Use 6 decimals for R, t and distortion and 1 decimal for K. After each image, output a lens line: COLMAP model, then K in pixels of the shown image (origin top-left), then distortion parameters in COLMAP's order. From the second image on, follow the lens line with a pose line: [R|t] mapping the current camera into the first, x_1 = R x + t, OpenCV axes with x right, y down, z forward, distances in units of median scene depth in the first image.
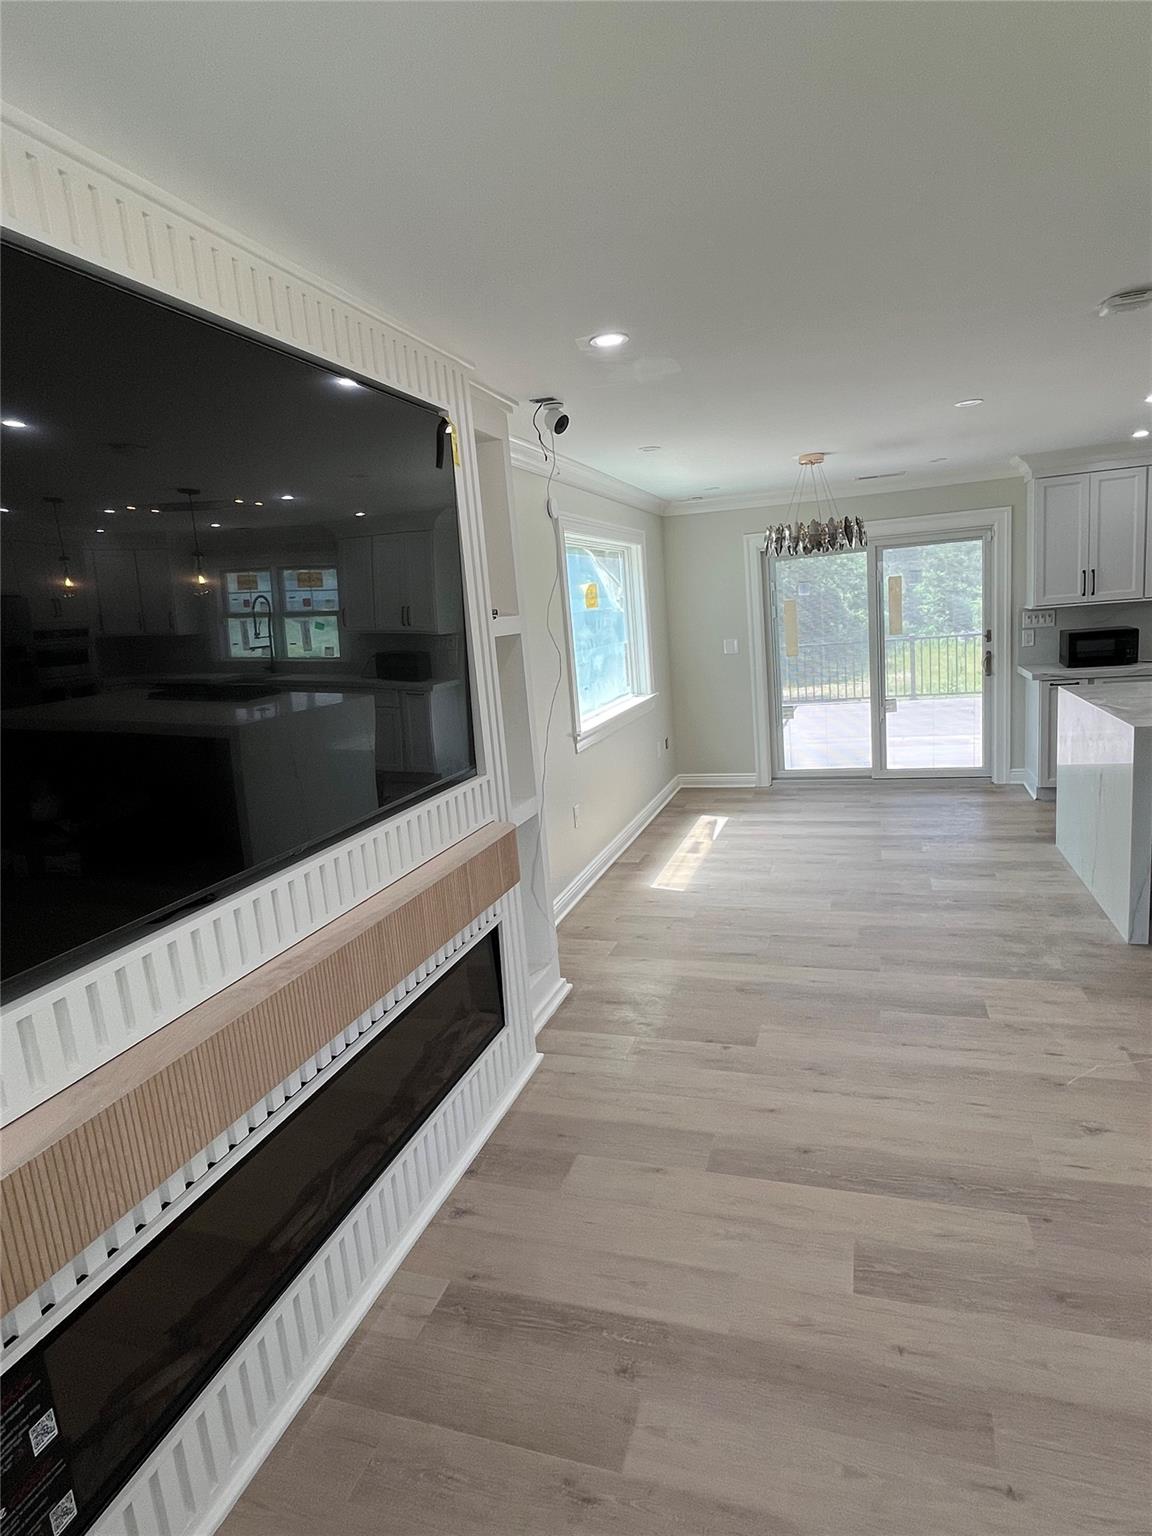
lens RADIAL K [[850.7, 0, 576.0], [0, 850.7, 768.0], [0, 0, 1]] dist [-0.002617, -0.000625]
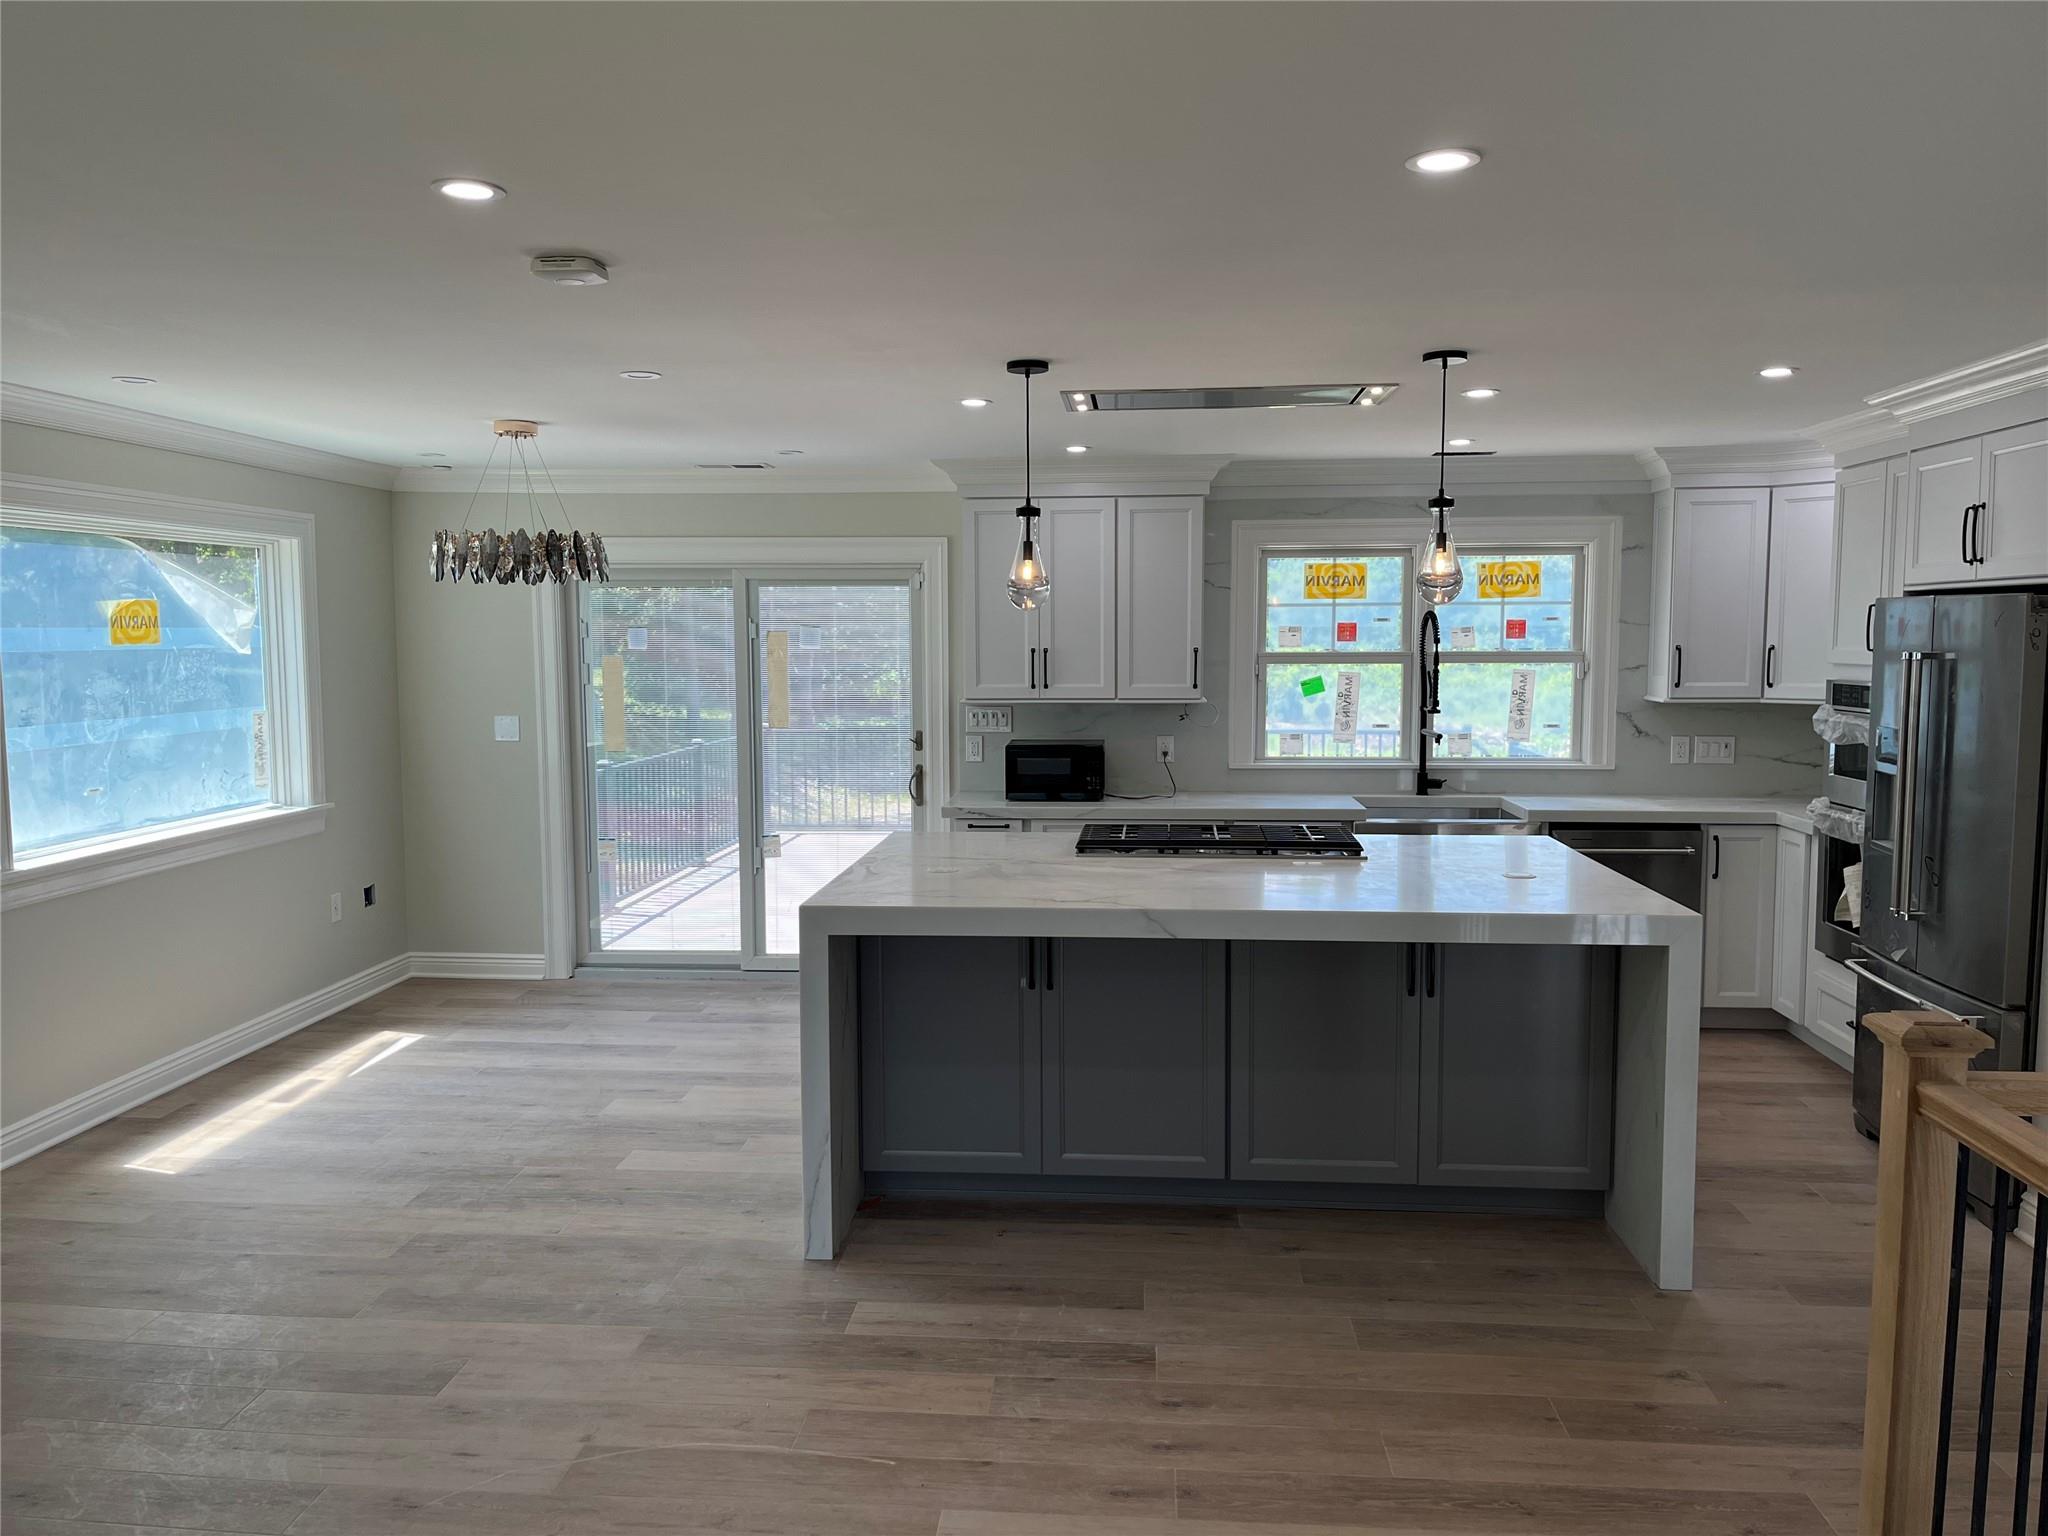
lens RADIAL K [[1545.6, 0, 1024.0], [0, 1545.6, 768.0], [0, 0, 1]] dist [0.055880, -0.088966]
pose [[0.966952, 0.060712, 0.247624, 0.314131], [-0.034043, 0.993282, -0.110598, -0.016824], [-0.252675, 0.098513, 0.962523, -0.098598]]
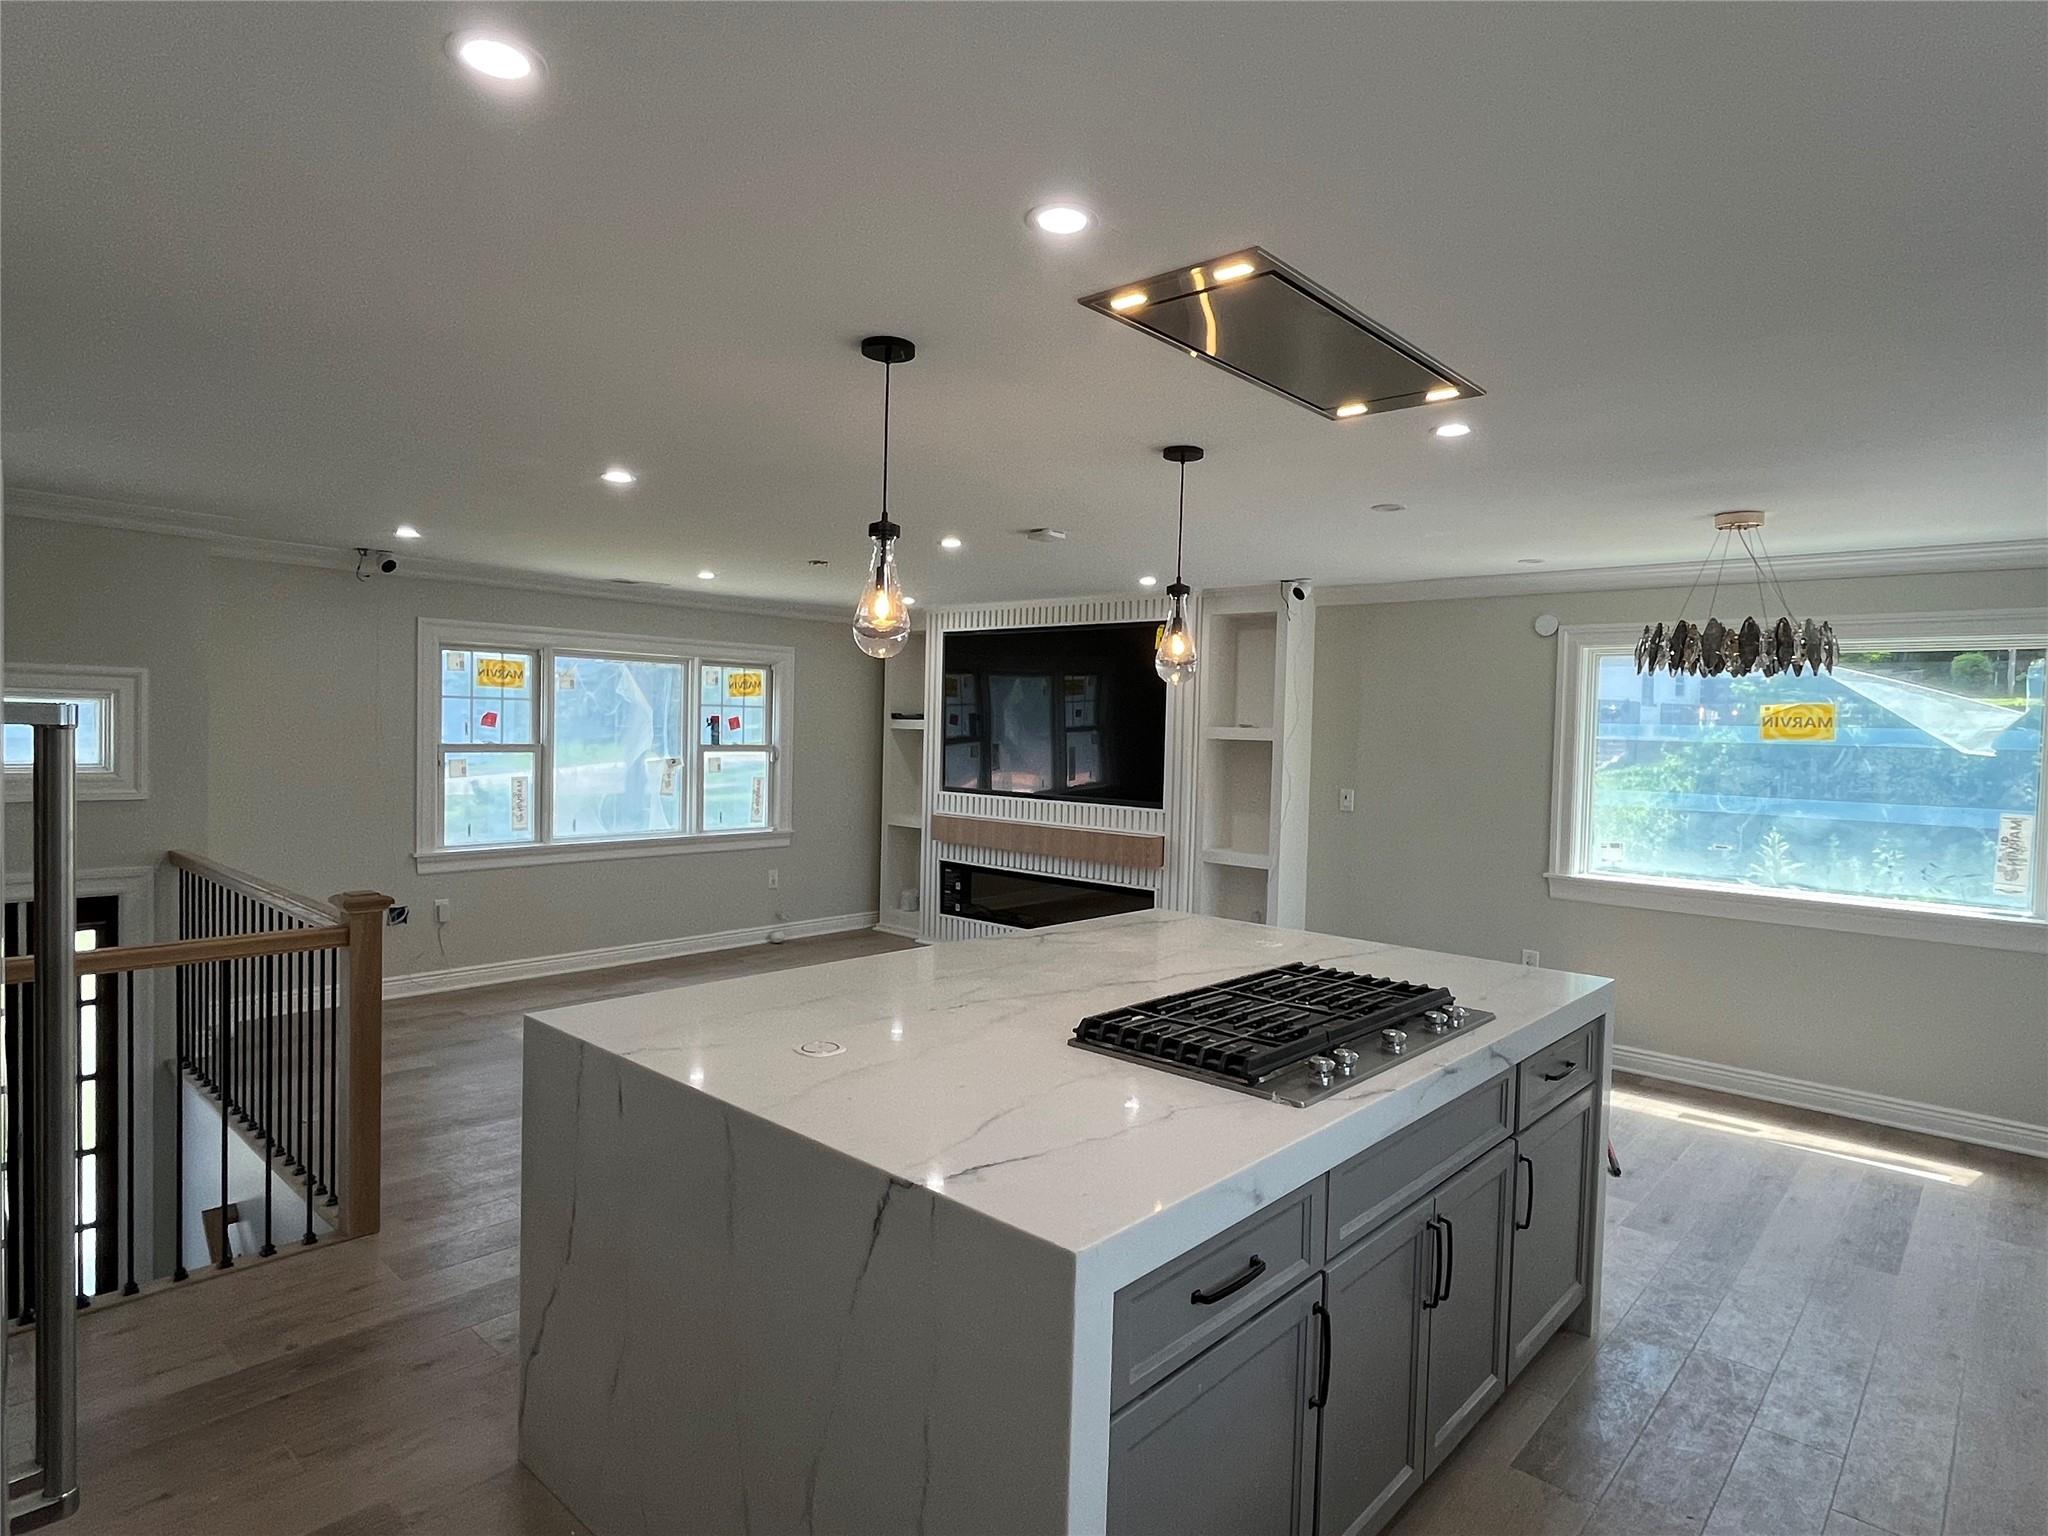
lens RADIAL K [[1134.3, 0, 1024.0], [0, 1134.3, 768.0], [0, 0, 1]] dist [-0.002617, -0.000625]
pose [[-0.400879, 0.109030, -0.909620, 1.039657], [-0.158965, 0.969553, 0.186271, -0.227485], [0.902234, 0.219270, -0.371341, 0.755831]]
